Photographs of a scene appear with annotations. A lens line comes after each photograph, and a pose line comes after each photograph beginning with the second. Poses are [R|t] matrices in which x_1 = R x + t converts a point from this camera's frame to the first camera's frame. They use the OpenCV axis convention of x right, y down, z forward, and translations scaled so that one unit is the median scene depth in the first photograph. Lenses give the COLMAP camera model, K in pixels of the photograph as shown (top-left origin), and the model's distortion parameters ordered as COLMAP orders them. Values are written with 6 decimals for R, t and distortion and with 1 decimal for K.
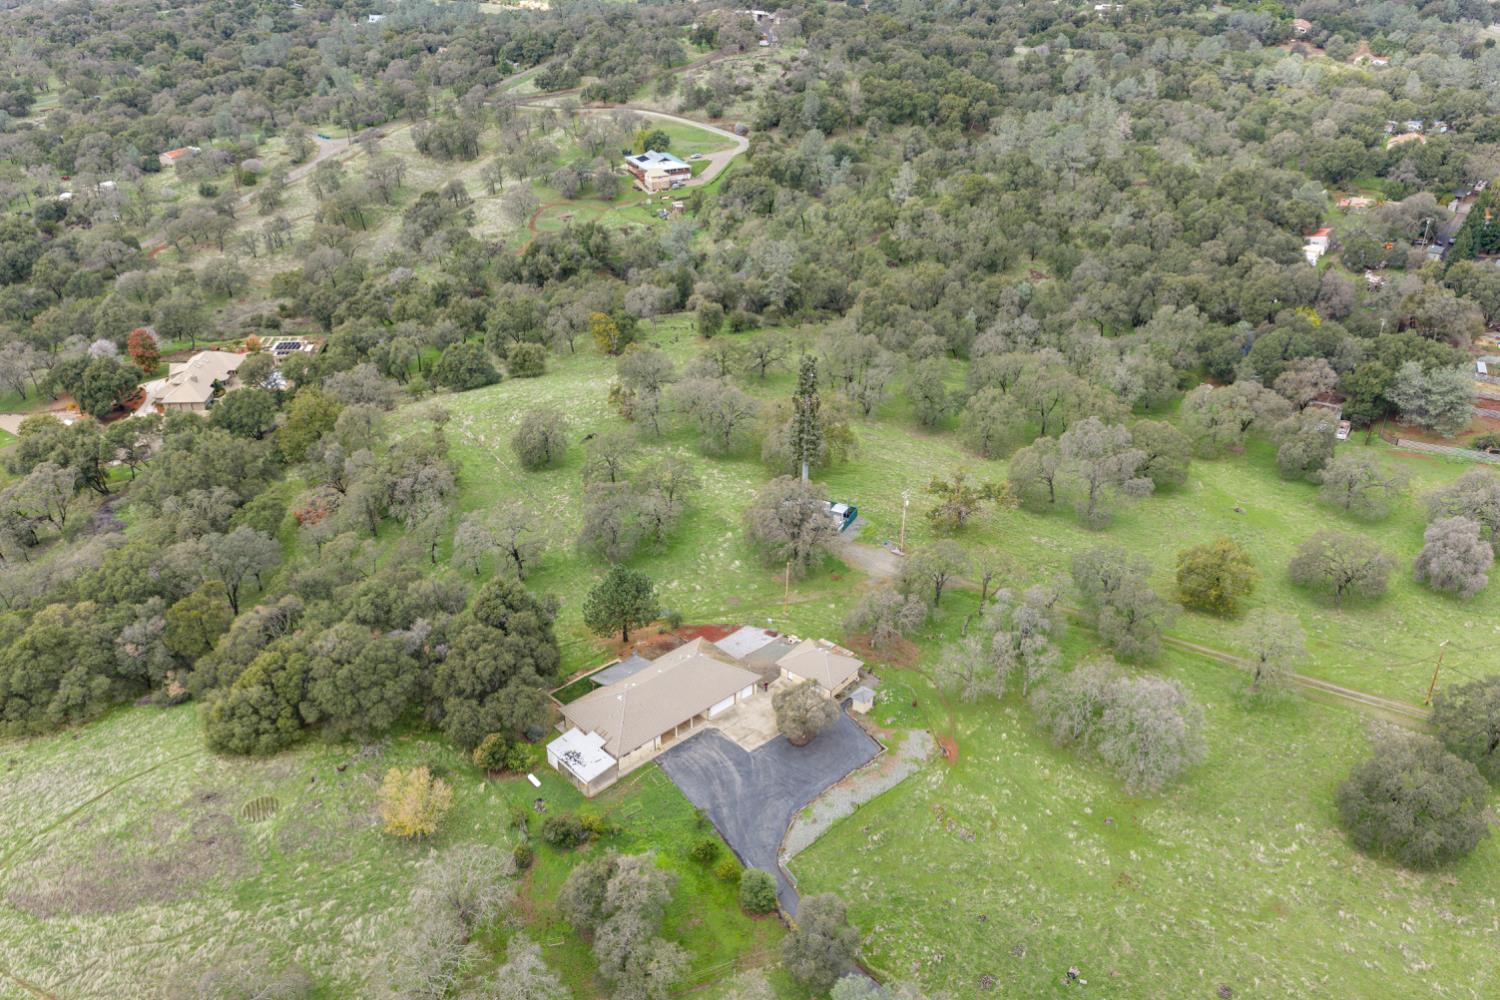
lens RADIAL K [[1233.4, 0, 750.0], [0, 1233.4, 500.0], [0, 0, 1]] dist [0.050355, -0.046331]
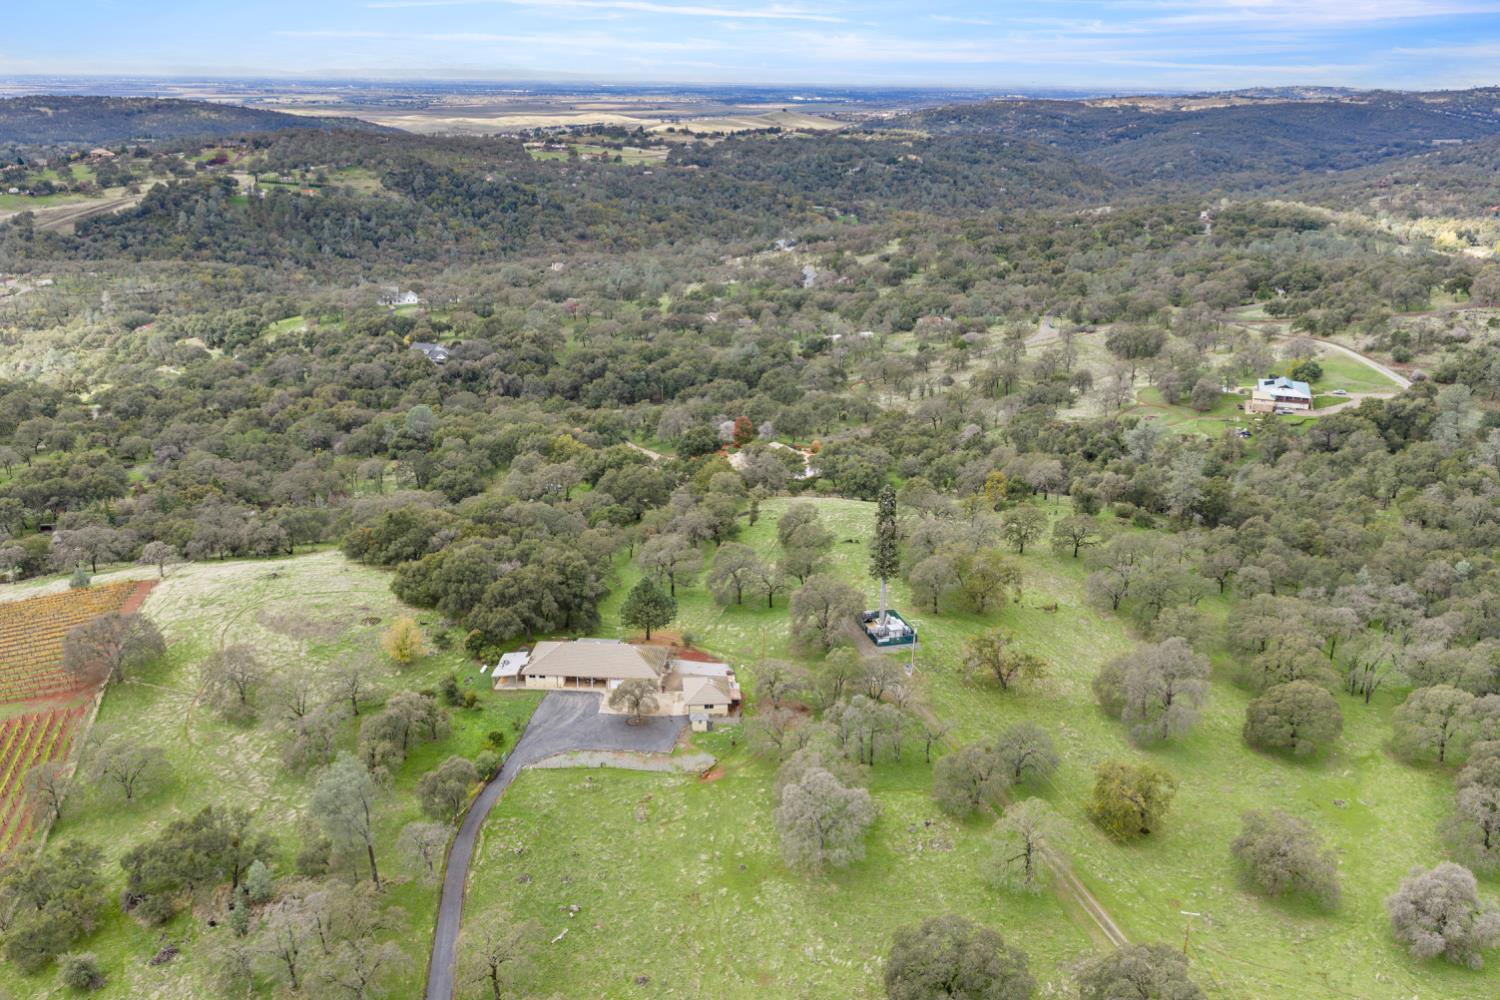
lens RADIAL K [[1235.2, 0, 750.0], [0, 1235.2, 500.0], [0, 0, 1]] dist [0.033888, -0.013867]
pose [[0.691558, 0.239079, -0.681608, 0.594909], [-0.351225, 0.935870, -0.028089, -0.019069], [0.631181, 0.258823, 0.731178, 0.040255]]
